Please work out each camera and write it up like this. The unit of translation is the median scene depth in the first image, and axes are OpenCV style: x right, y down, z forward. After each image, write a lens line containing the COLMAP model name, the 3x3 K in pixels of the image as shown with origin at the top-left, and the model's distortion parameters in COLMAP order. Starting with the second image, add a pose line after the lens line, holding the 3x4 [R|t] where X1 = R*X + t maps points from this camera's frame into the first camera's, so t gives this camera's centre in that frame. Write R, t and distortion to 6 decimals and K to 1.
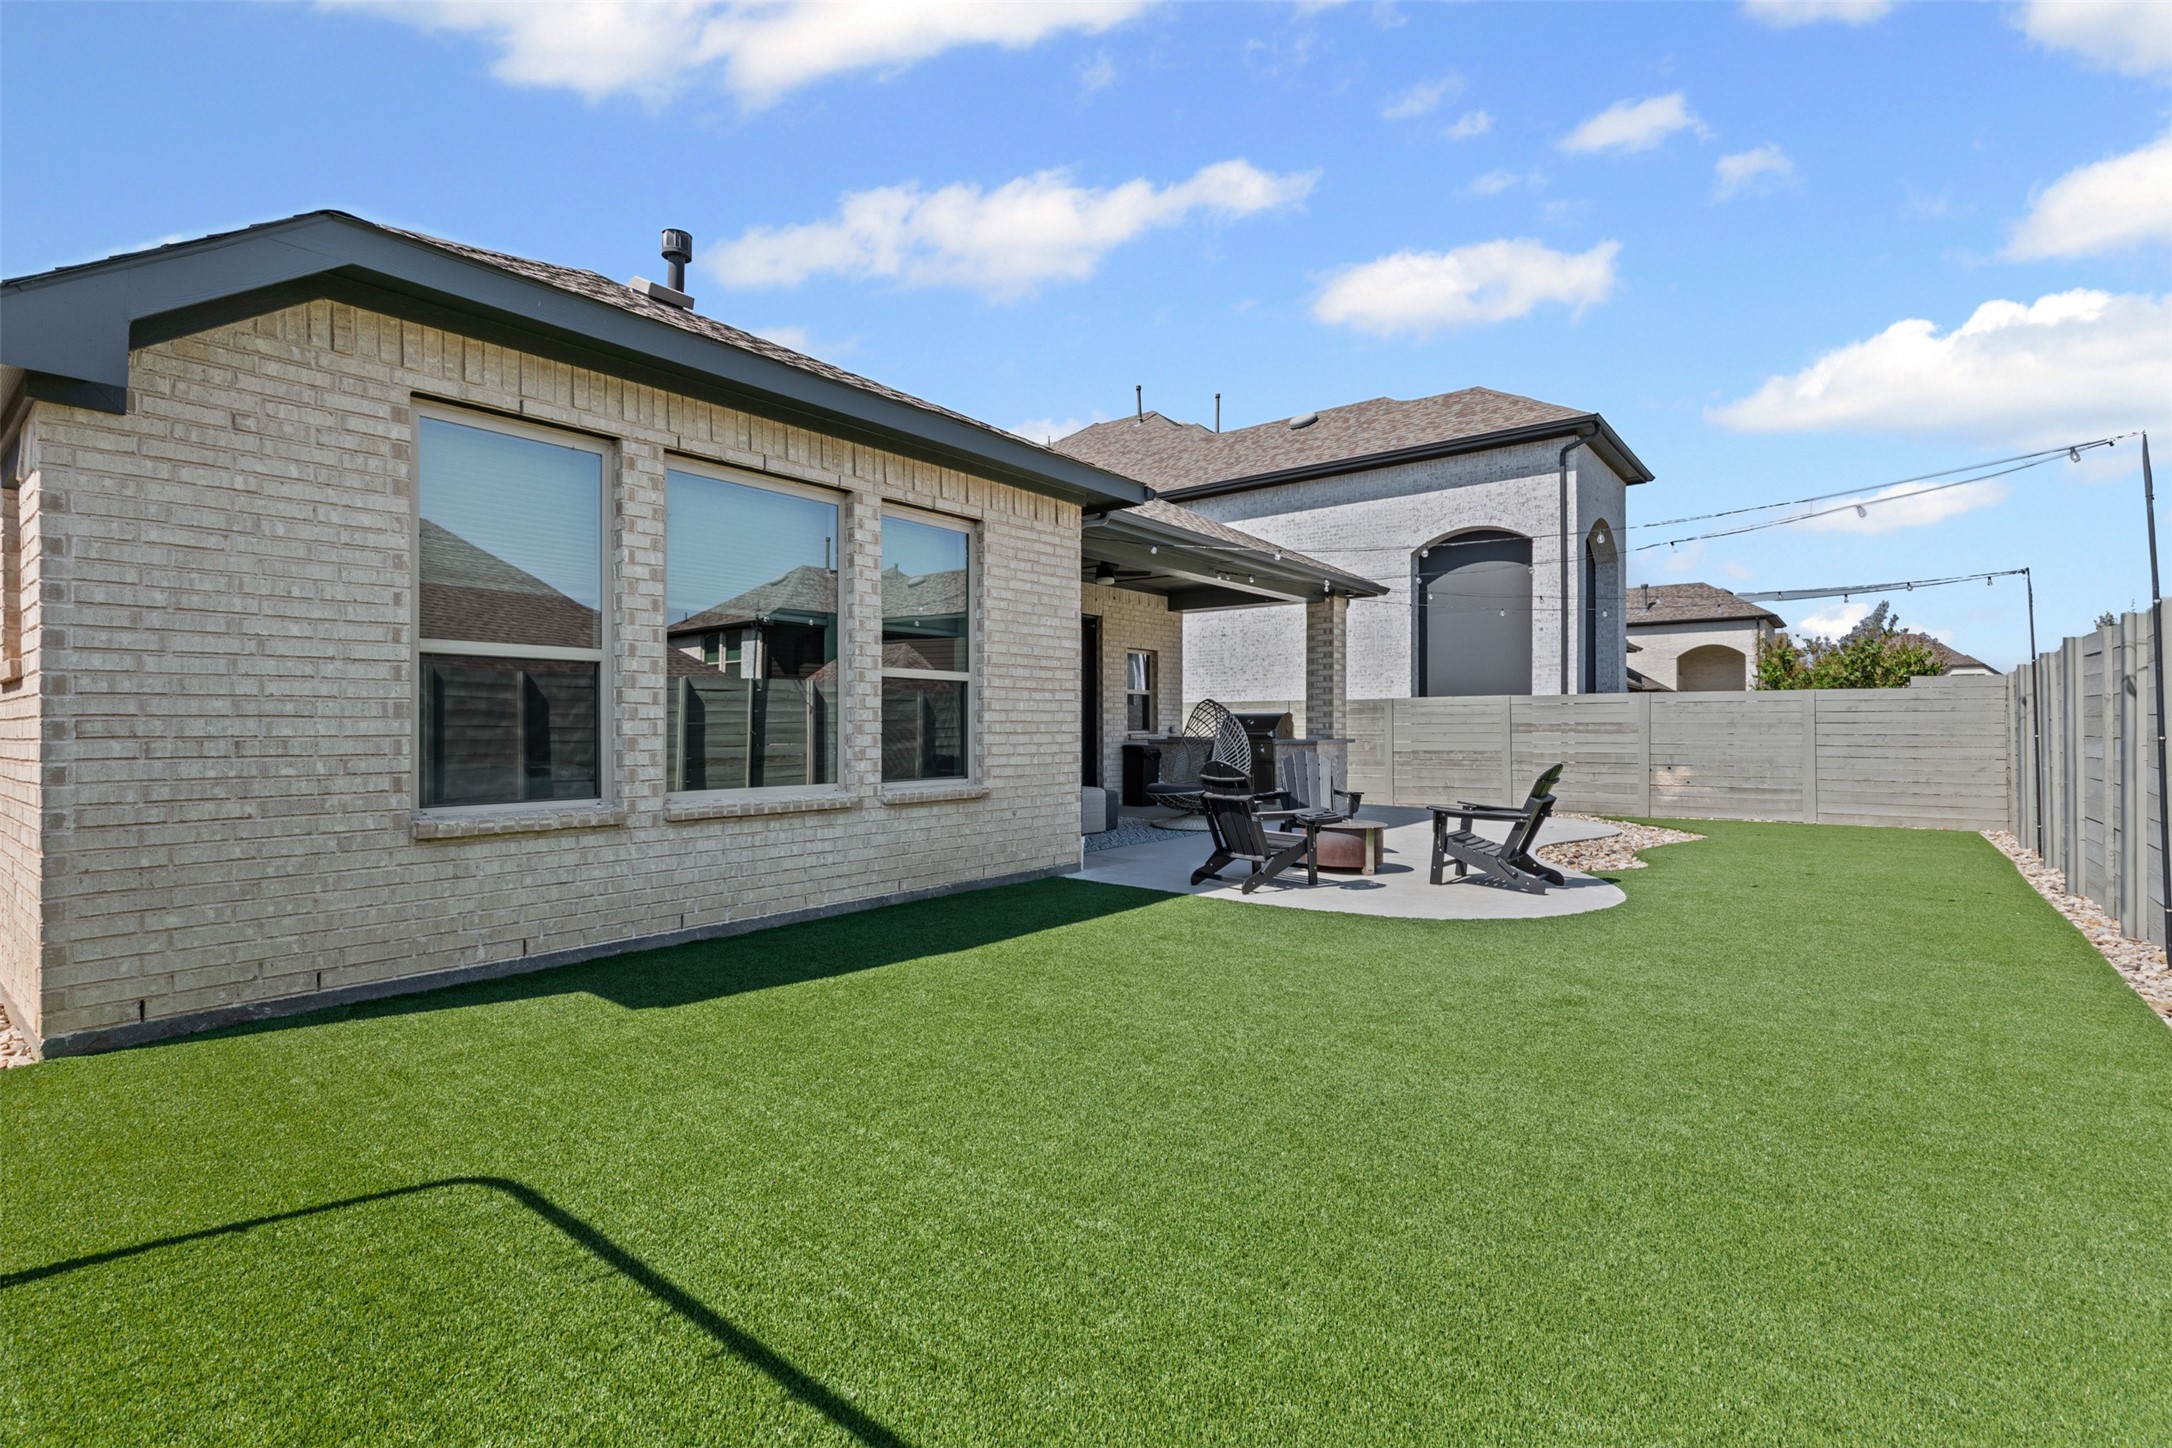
lens RADIAL K [[987.3, 0, 1089.0], [0, 987.3, 717.0], [0, 0, 1]] dist [0.002363, -0.000105]
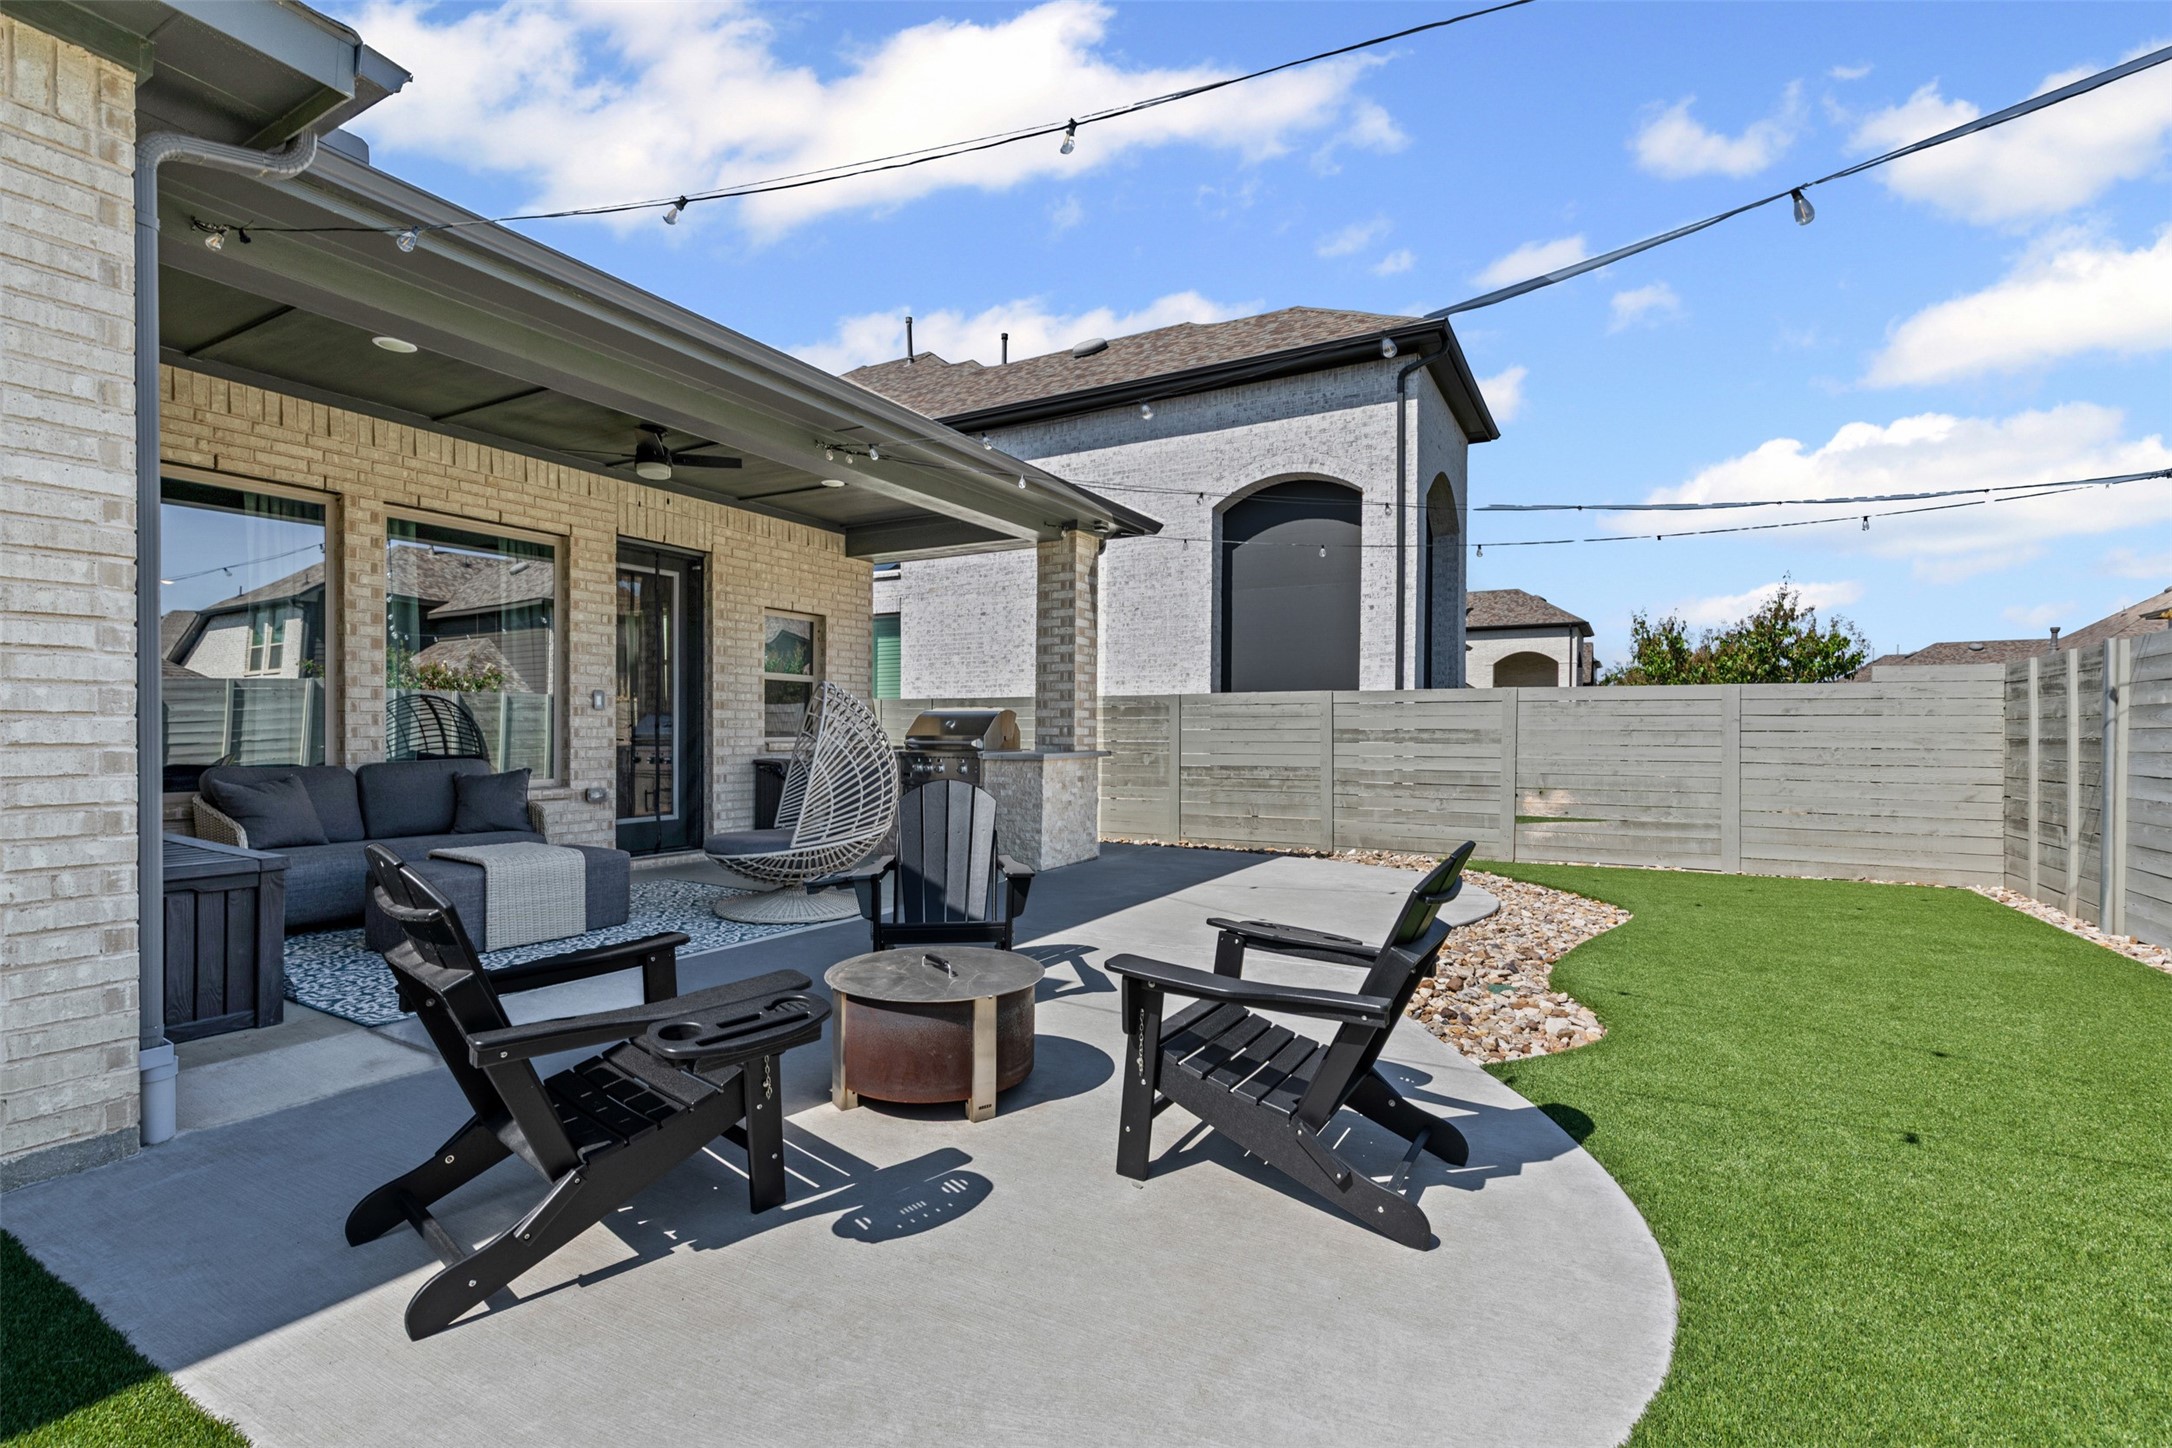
lens RADIAL K [[982.6, 0, 1087.6], [0, 982.6, 733.1], [0, 0, 1]] dist [0.006223, -0.000662]
pose [[0.987314, 0.005736, 0.158679, 0.143814], [-0.007570, 0.999911, 0.010956, 0.002981], [-0.158602, -0.012019, 0.987270, 0.337223]]
